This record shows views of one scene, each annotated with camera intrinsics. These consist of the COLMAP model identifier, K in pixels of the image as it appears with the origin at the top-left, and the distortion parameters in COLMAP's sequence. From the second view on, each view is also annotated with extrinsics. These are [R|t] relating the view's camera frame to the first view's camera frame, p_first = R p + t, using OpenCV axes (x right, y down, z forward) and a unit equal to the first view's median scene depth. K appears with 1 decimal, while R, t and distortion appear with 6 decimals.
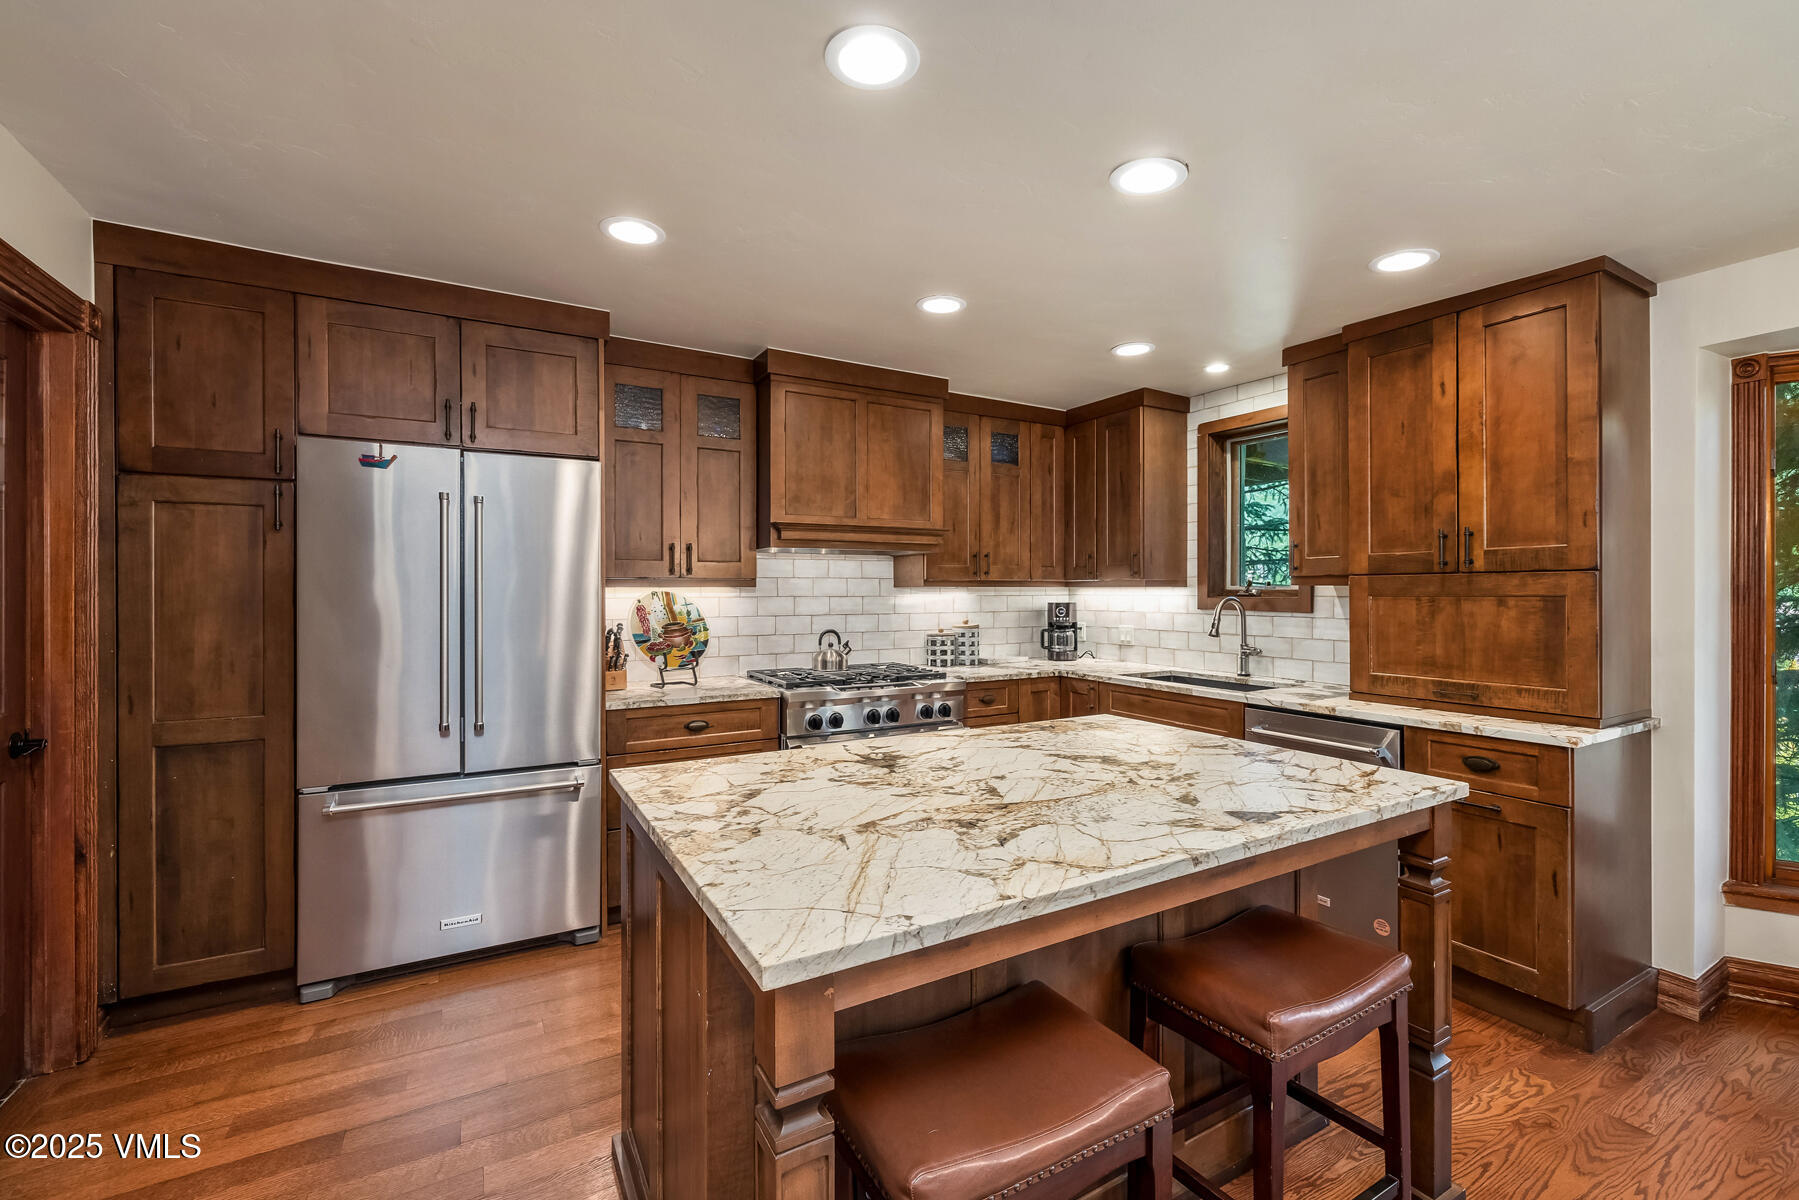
lens RADIAL K [[757.2, 0, 903.0], [0, 757.2, 597.0], [0, 0, 1]] dist [-0.000679, -0.000046]
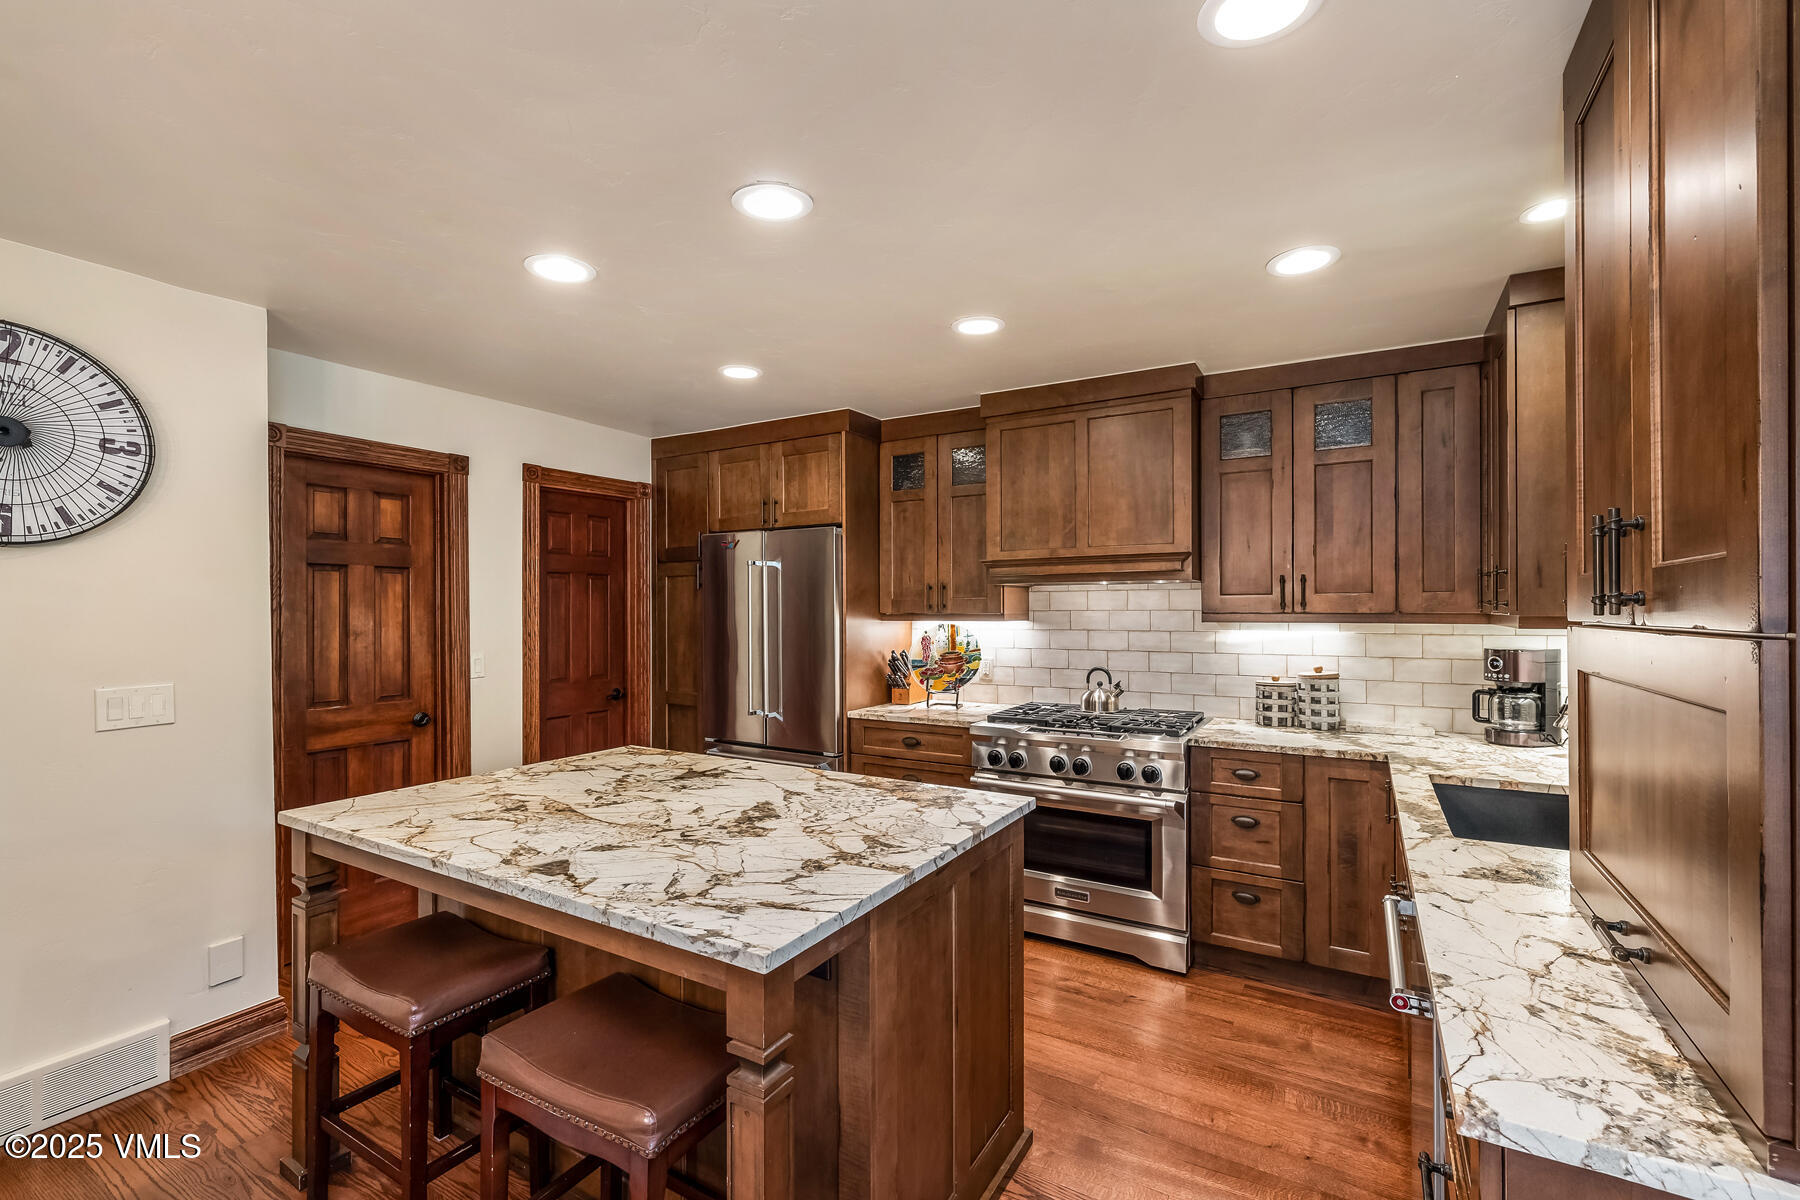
lens RADIAL K [[767.5, 0, 900.0], [0, 767.5, 600.0], [0, 0, 1]] dist [-0.001398, -0.000066]
pose [[0.491758, -0.009719, -0.870678, 0.848187], [-0.003301, 0.999910, -0.013027, -0.036580], [0.870726, 0.009280, 0.491681, 0.464150]]
